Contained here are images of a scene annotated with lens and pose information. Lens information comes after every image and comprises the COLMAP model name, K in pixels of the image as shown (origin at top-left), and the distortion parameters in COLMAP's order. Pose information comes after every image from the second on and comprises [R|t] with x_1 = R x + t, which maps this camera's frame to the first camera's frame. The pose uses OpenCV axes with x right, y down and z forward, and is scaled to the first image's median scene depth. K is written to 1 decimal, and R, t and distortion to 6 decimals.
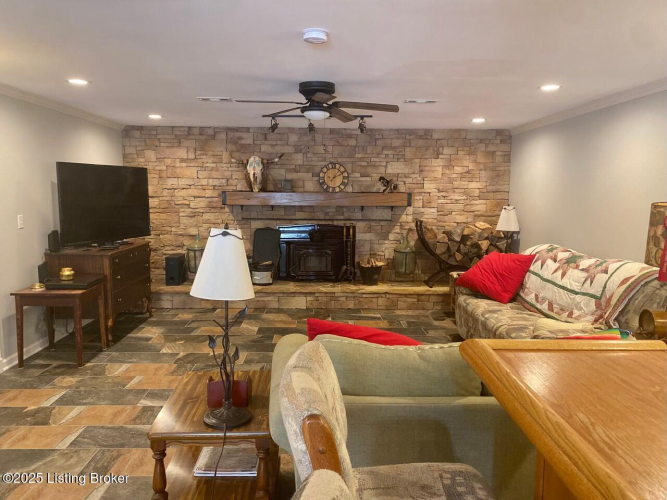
lens RADIAL K [[508.0, 0, 331.5], [0, 508.0, 256.0], [0, 0, 1]] dist [0.029847, -0.070986]
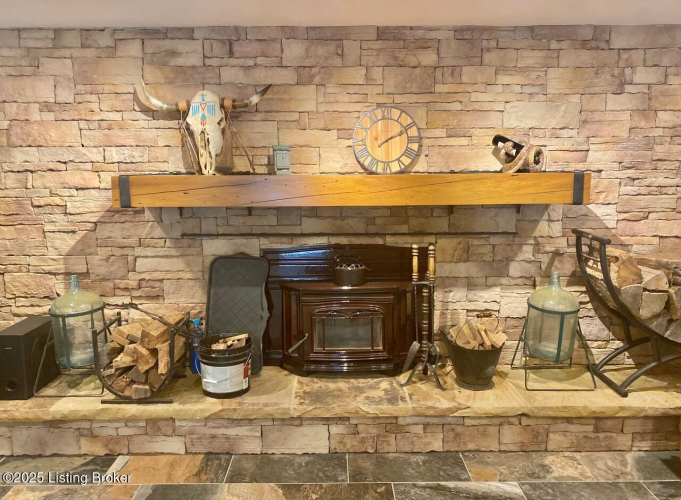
lens RADIAL K [[518.6, 0, 342.5], [0, 518.6, 245.8], [0, 0, 1]] dist [0.029847, -0.070986]
pose [[0.999795, -0.012863, -0.015613, -0.028179], [0.013093, 0.999806, 0.014702, -0.069555], [0.015421, -0.014903, 0.999770, 0.548691]]
